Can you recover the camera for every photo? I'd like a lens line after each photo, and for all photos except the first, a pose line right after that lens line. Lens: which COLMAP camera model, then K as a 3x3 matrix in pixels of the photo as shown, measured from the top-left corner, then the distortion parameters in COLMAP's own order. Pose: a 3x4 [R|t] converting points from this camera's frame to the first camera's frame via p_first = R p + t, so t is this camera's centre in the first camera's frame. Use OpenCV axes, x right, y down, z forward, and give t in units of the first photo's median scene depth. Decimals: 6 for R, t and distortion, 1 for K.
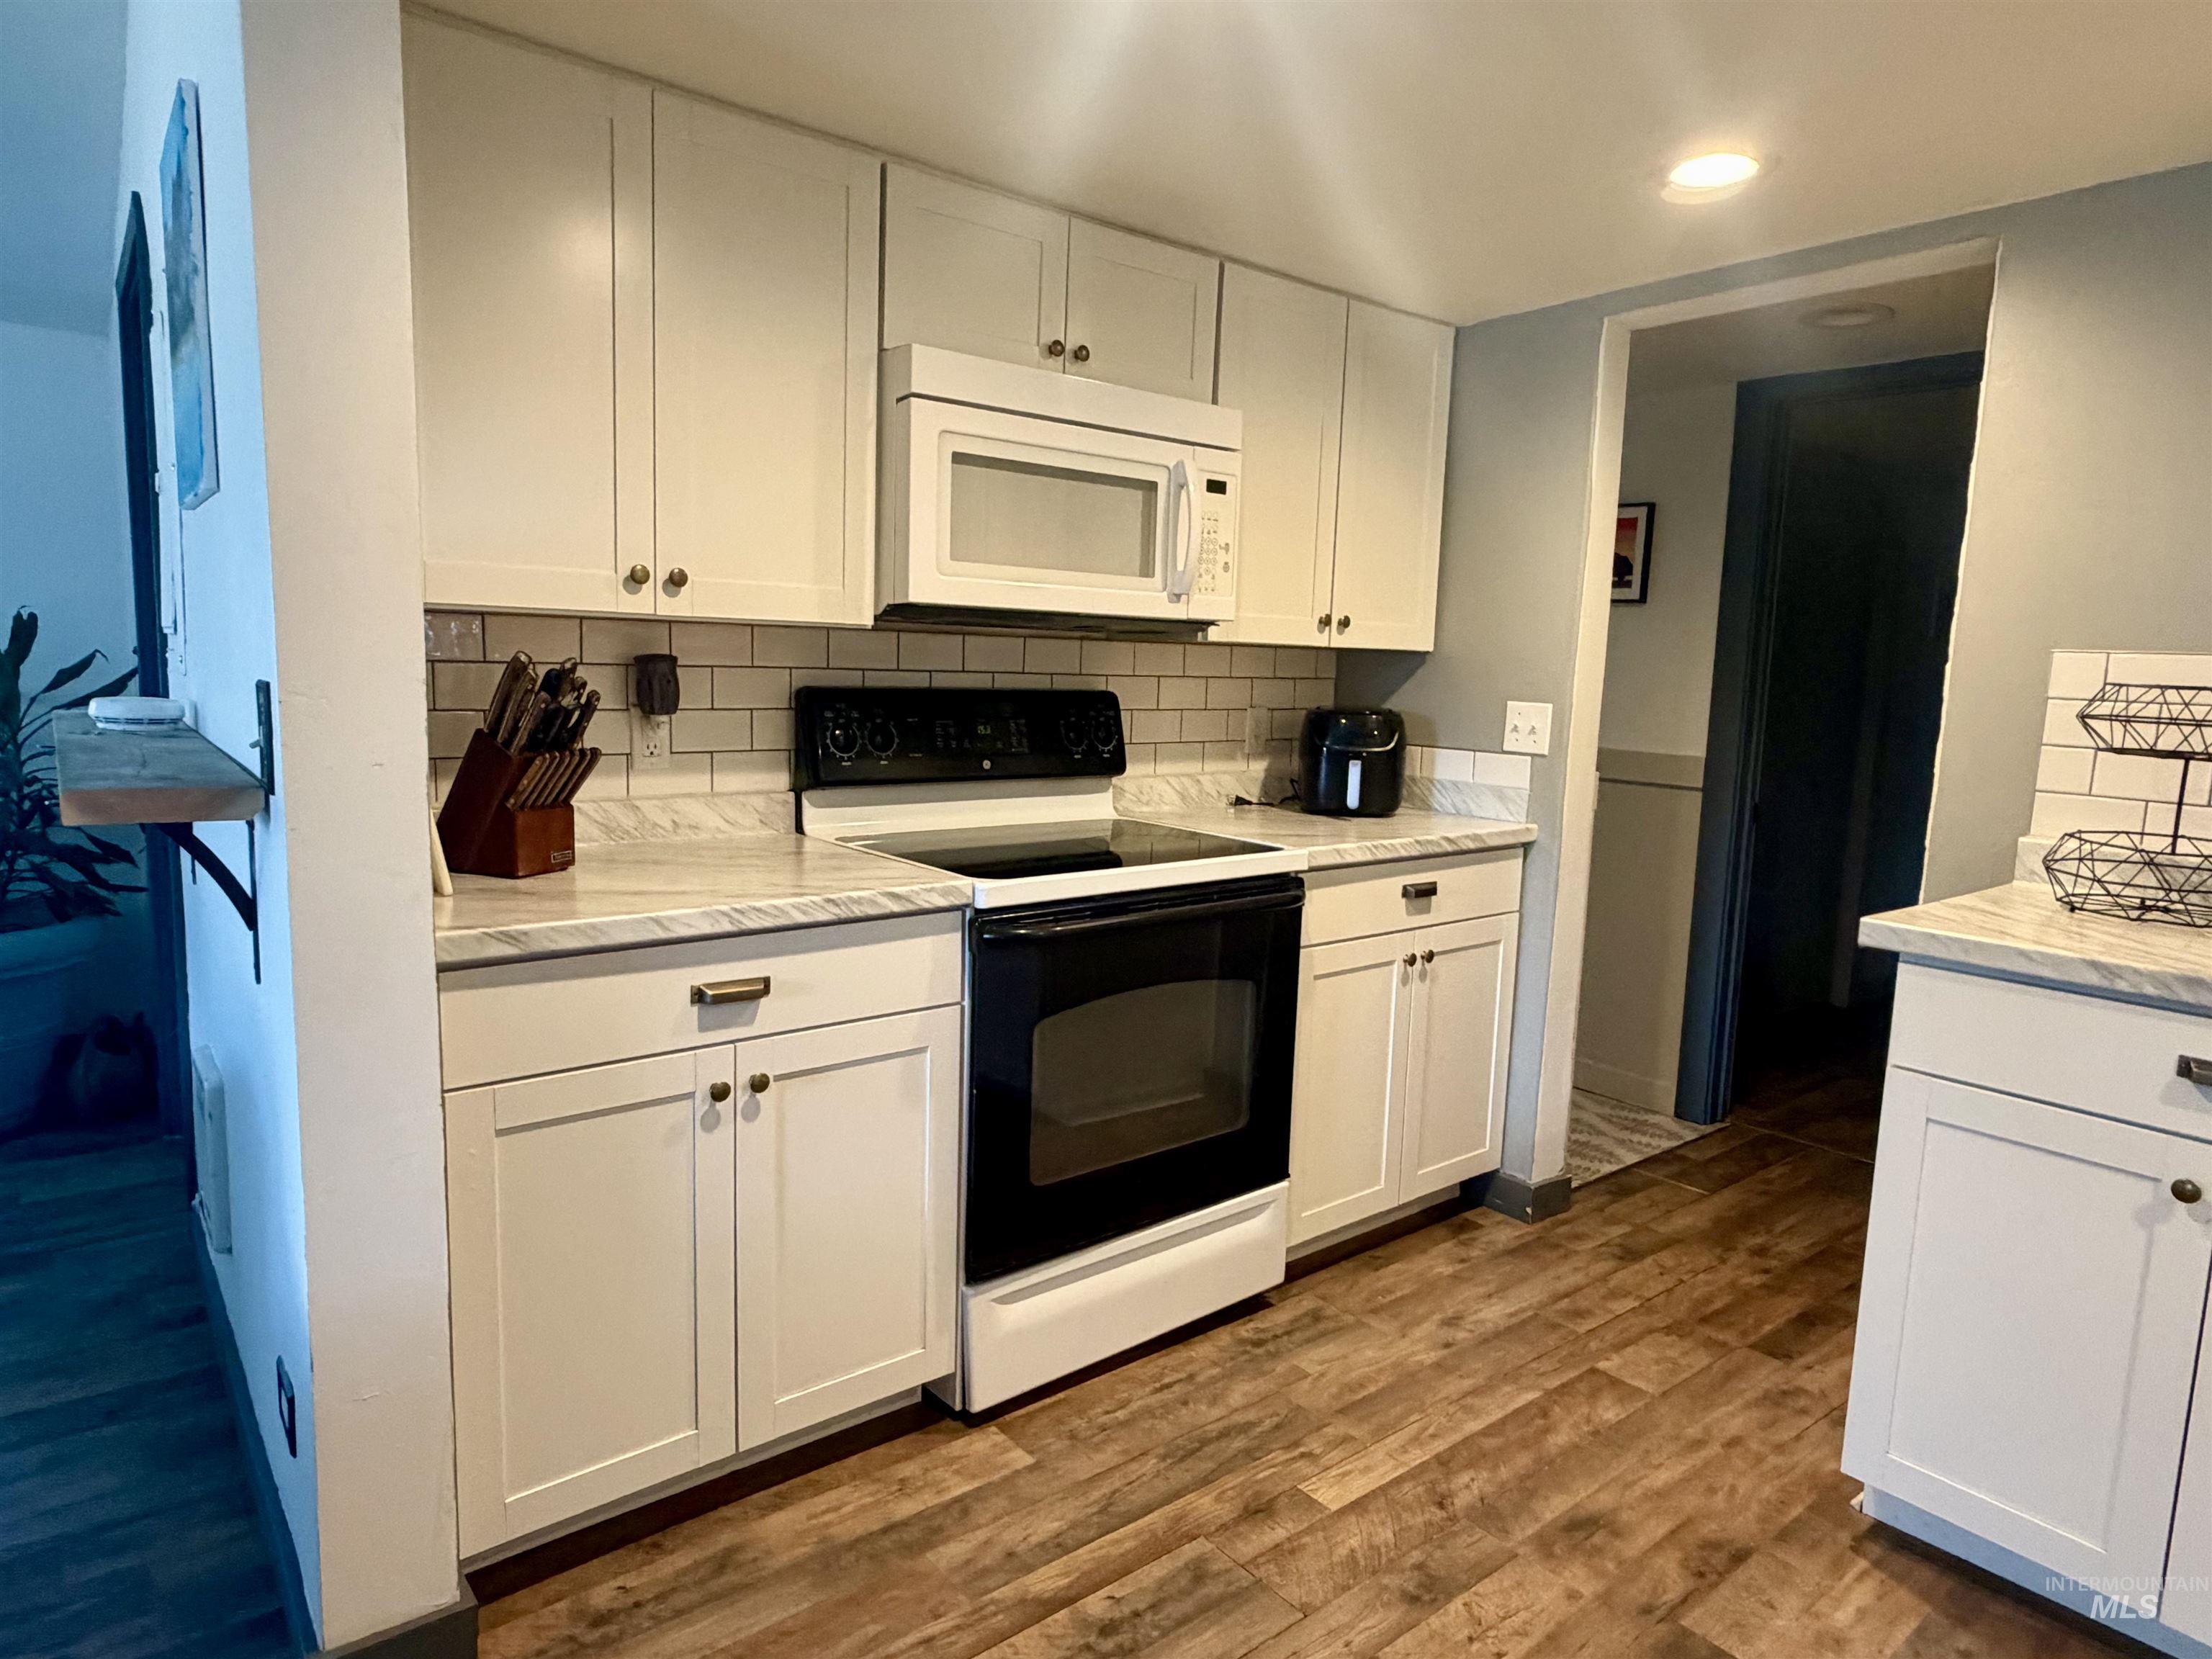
lens RADIAL K [[1311.5, 0, 1113.2], [0, 1311.5, 823.0], [0, 0, 1]] dist [0.002776, 0.000246]
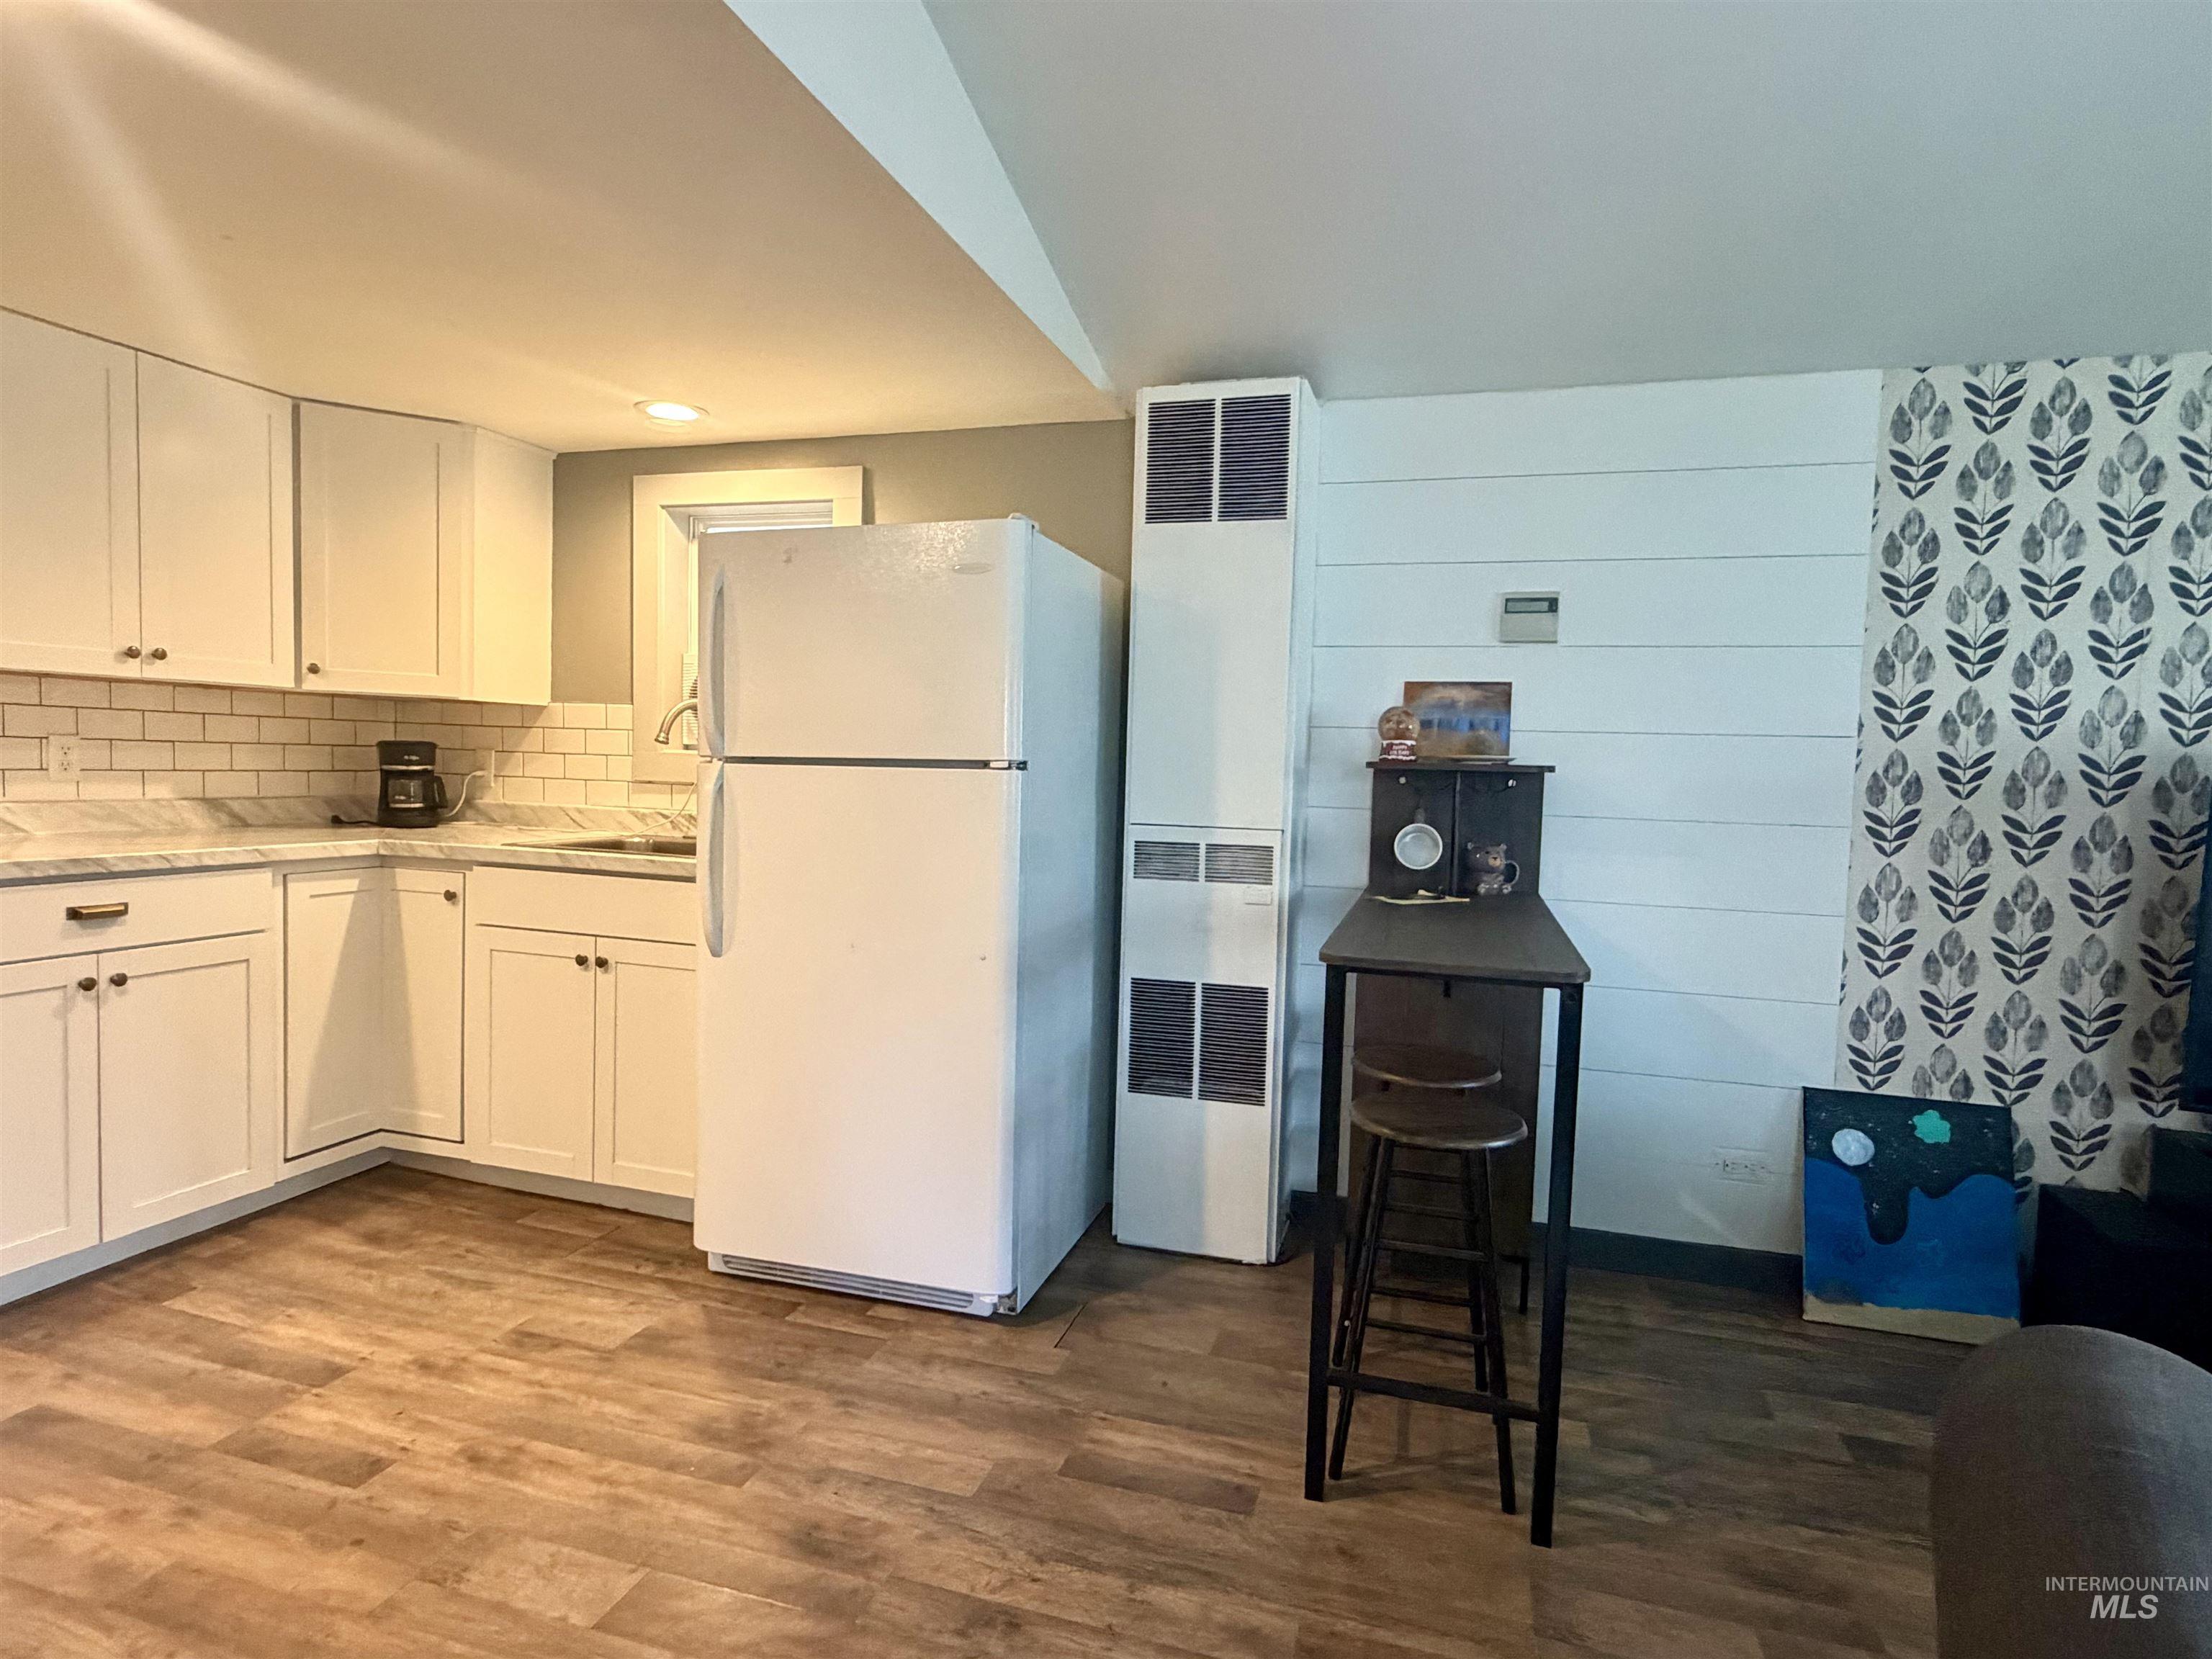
lens RADIAL K [[1167.9, 0, 1106.0], [0, 1167.9, 829.5], [0, 0, 1]] dist [0.001033, 0.000758]
pose [[-0.556609, -0.095869, 0.825224, -0.732993], [0.050470, 0.987583, 0.148772, -0.048612], [-0.829240, 0.124457, -0.544859, 0.453567]]
